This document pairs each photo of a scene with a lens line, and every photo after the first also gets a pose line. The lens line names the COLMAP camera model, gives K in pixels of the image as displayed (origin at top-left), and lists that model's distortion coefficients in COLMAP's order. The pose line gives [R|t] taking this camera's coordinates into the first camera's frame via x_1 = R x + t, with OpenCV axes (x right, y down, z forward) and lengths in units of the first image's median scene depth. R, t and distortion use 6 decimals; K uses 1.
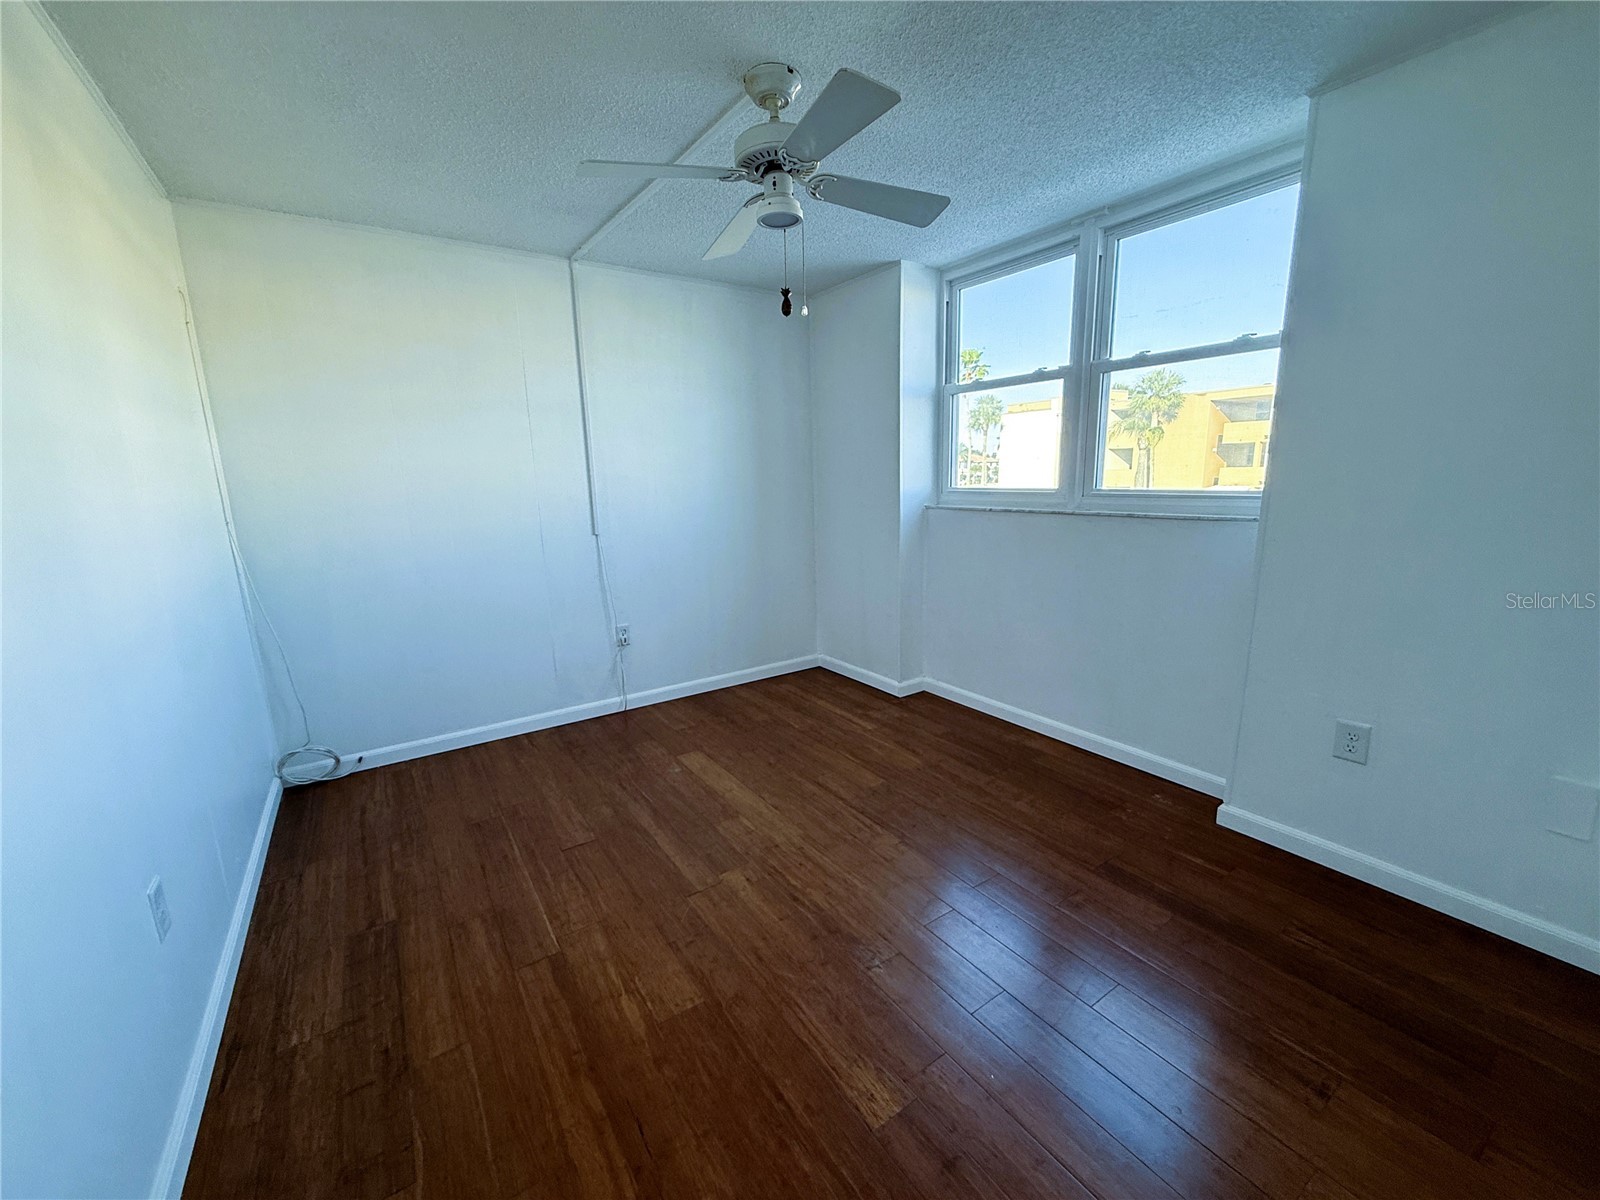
lens RADIAL K [[631.7, 0, 797.1], [0, 631.7, 596.8], [0, 0, 1]] dist [0.000189, -0.000120]
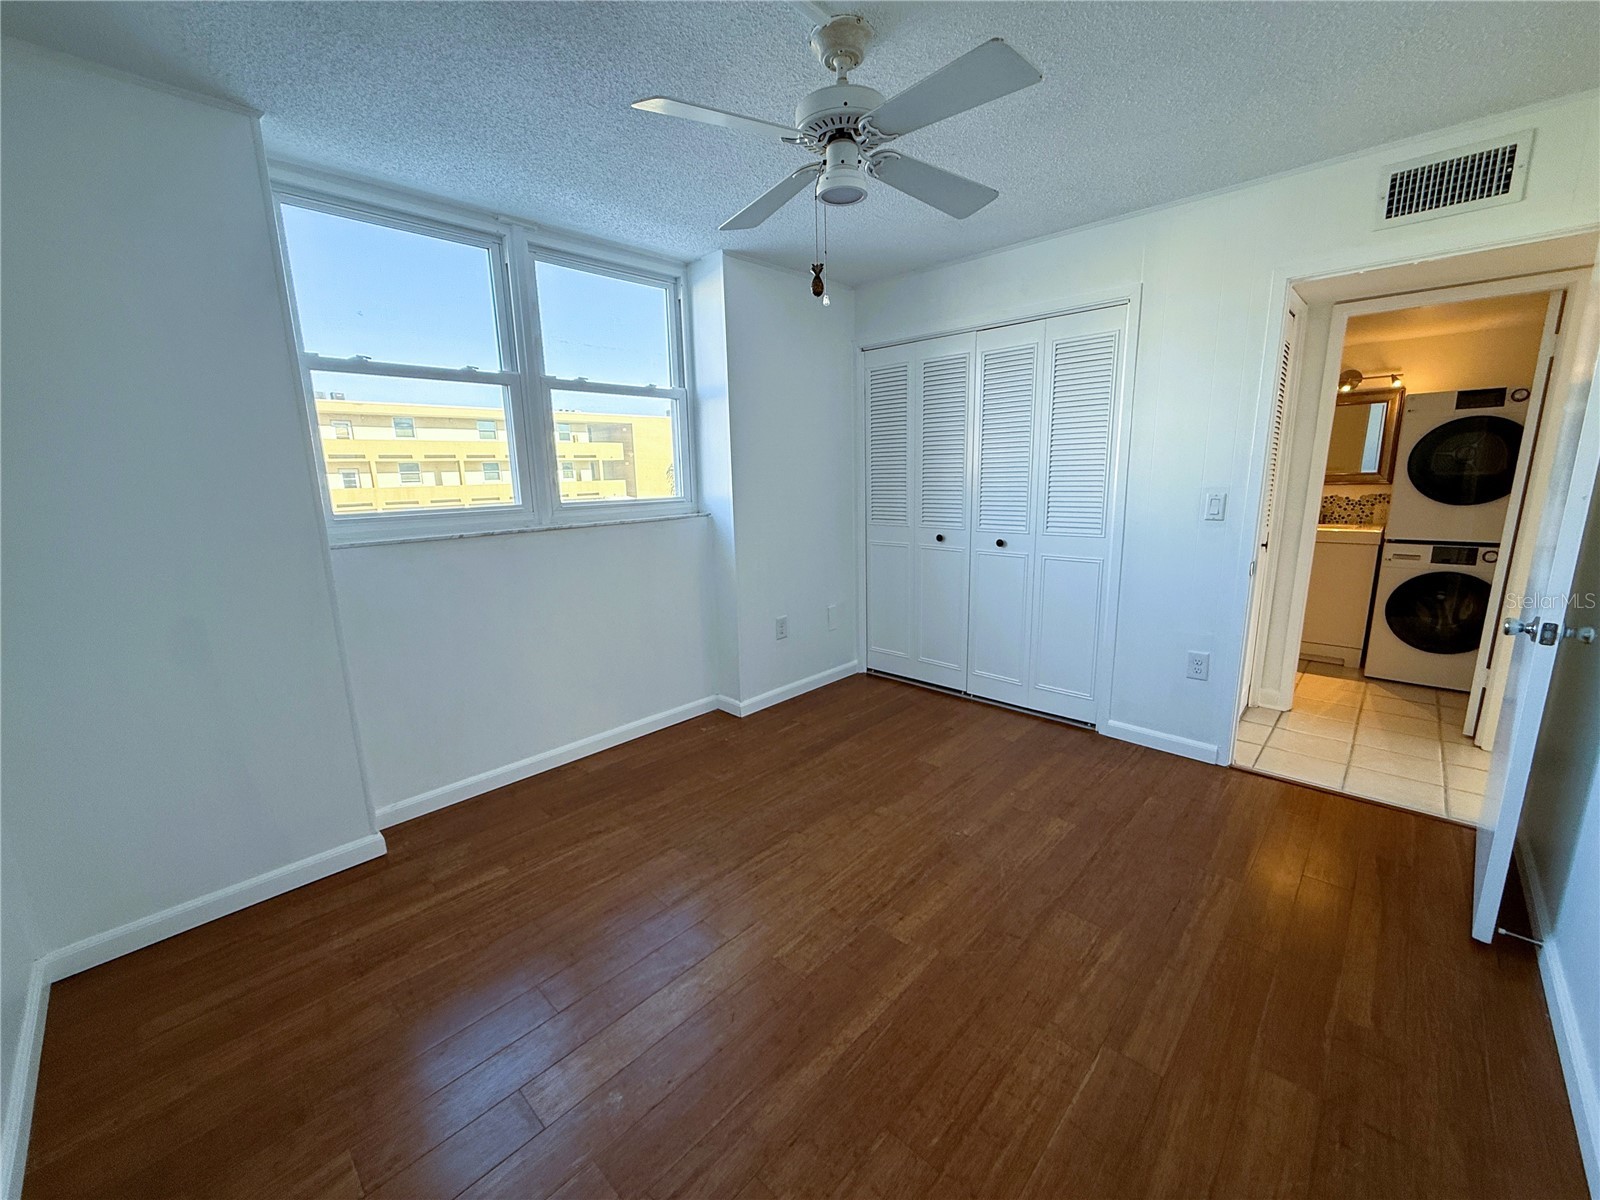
lens RADIAL K [[631.7, 0, 800.6], [0, 631.7, 594.8], [0, 0, 1]] dist [0.000189, -0.000120]
pose [[-0.205801, -0.157976, 0.965758, -0.697075], [0.216501, 0.955079, 0.202365, -0.173963], [-0.954344, 0.250734, -0.162354, 0.956217]]
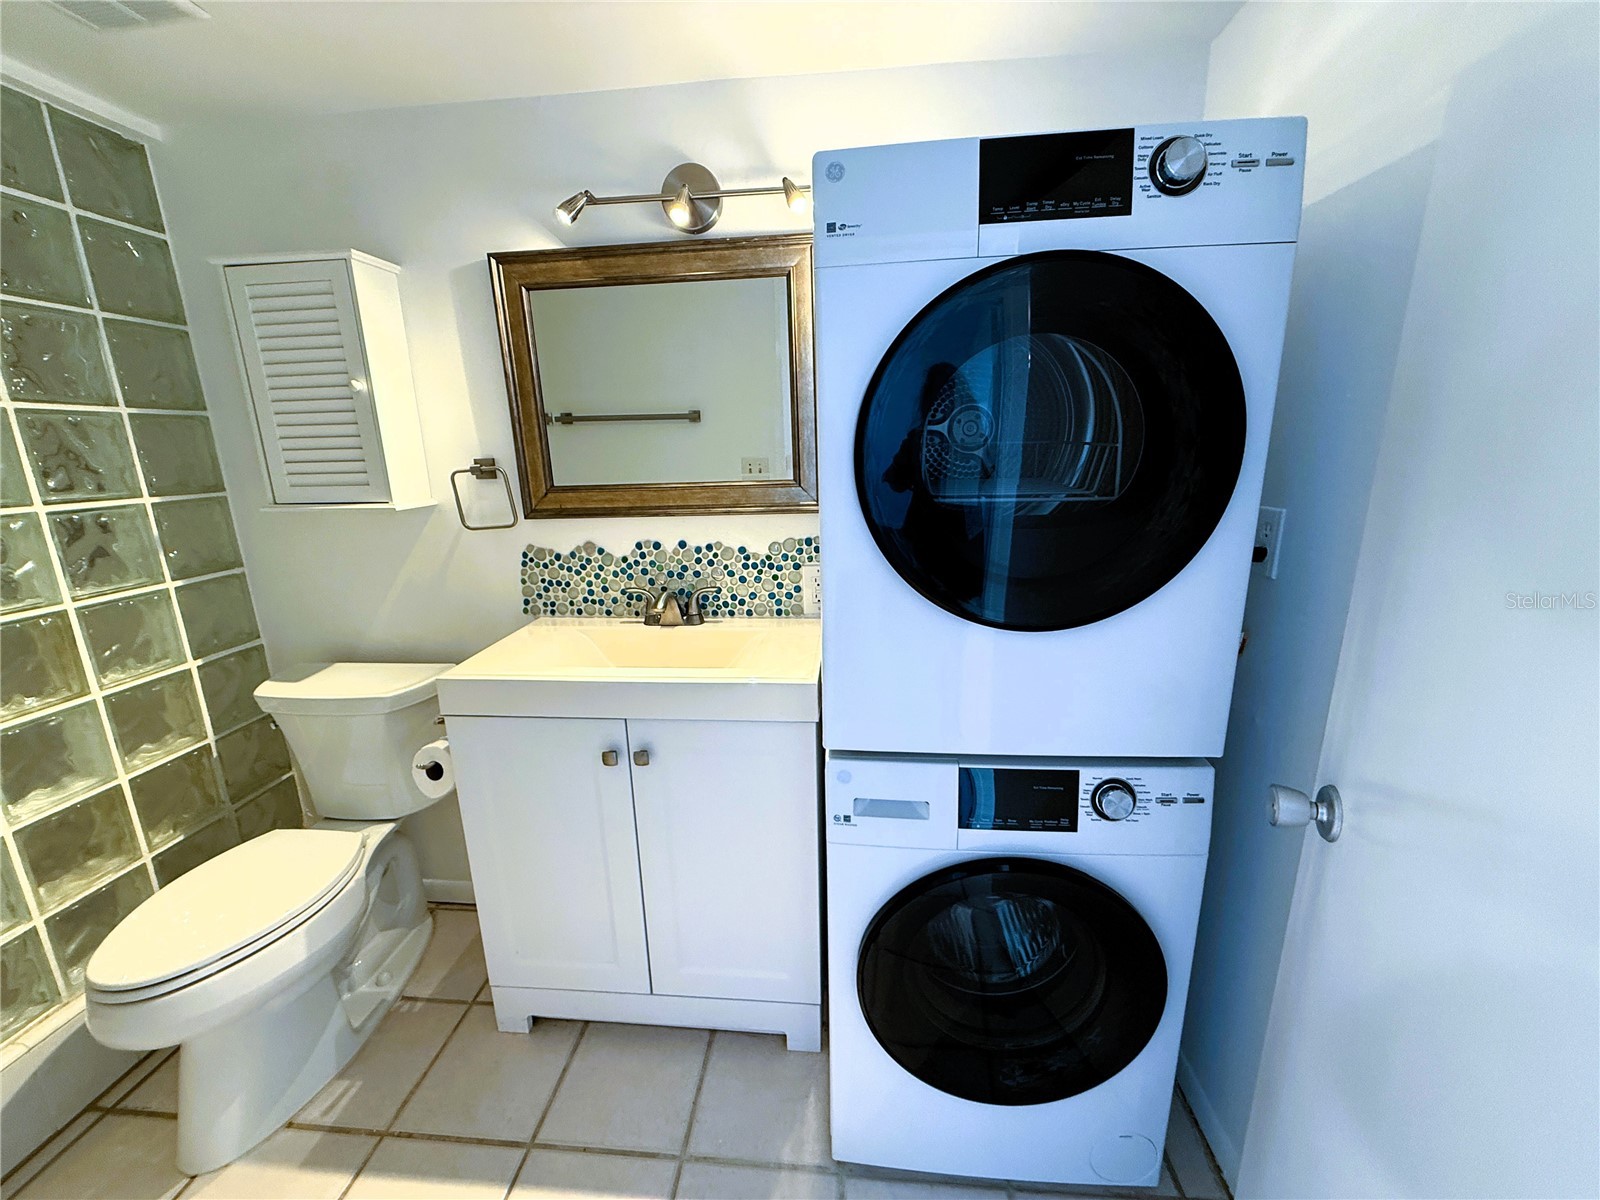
lens RADIAL K [[631.7, 0, 797.3], [0, 631.7, 607.0], [0, 0, 1]] dist [0.000189, -0.000120]
pose [[-0.772847, -0.118623, 0.623407, -0.404019], [0.163665, 0.911881, 0.376413, -0.099370], [-0.613124, 0.392940, -0.685330, 0.543539]]
